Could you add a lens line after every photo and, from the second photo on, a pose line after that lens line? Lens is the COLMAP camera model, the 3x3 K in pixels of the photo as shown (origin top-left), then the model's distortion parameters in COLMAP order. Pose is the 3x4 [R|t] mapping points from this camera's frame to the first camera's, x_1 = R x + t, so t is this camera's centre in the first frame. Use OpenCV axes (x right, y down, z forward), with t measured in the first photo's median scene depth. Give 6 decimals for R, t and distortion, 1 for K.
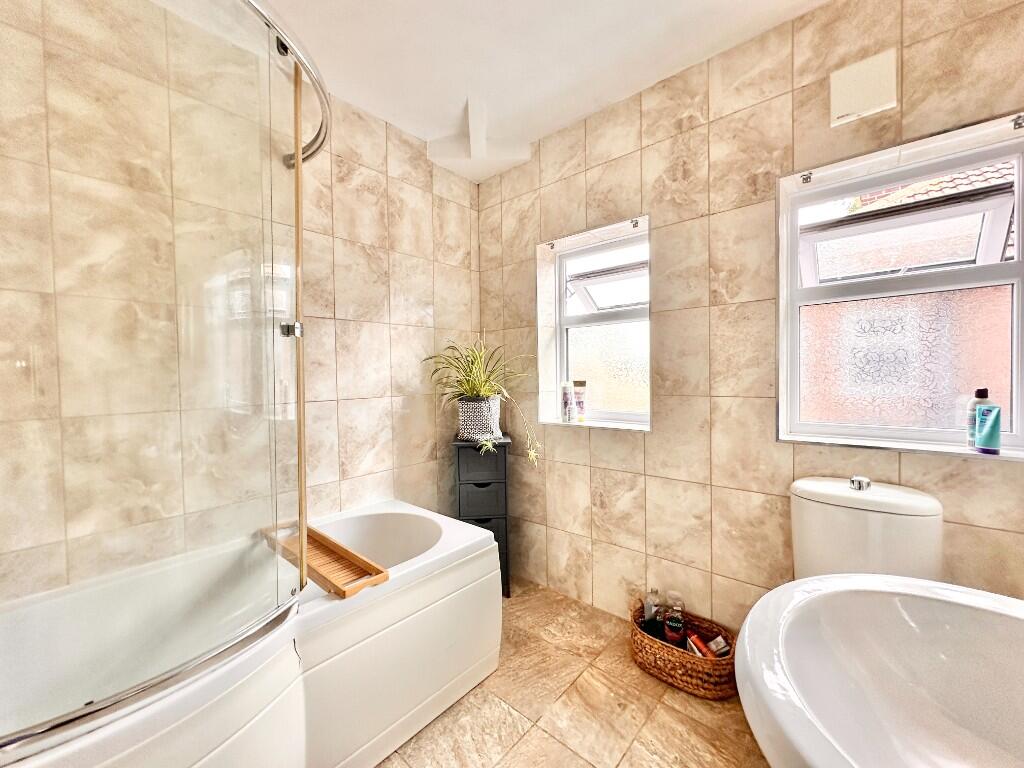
lens RADIAL K [[414.8, 0, 514.1], [0, 414.8, 381.8], [0, 0, 1]] dist [0.001609, 0.000041]
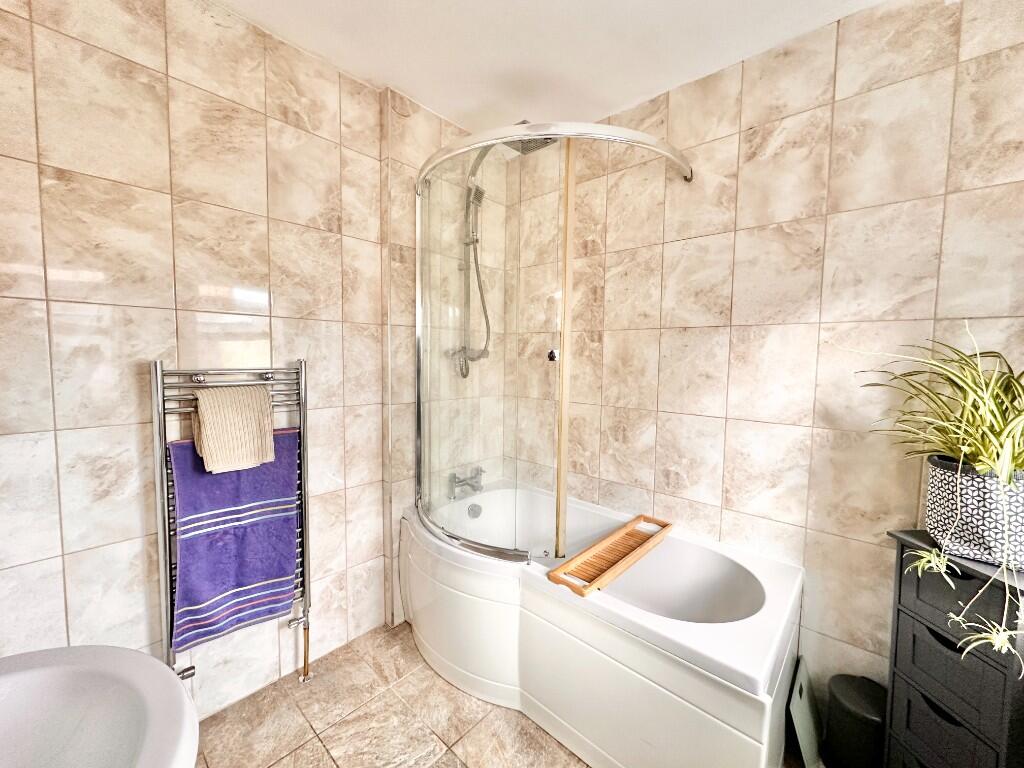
lens RADIAL K [[414.8, 0, 514.1], [0, 414.8, 381.8], [0, 0, 1]] dist [0.001609, 0.000041]
pose [[-0.030434, 0.079651, -0.996358, 0.462170], [-0.038039, 0.996005, 0.080785, -0.087149], [0.998813, 0.040359, -0.027282, 0.568428]]
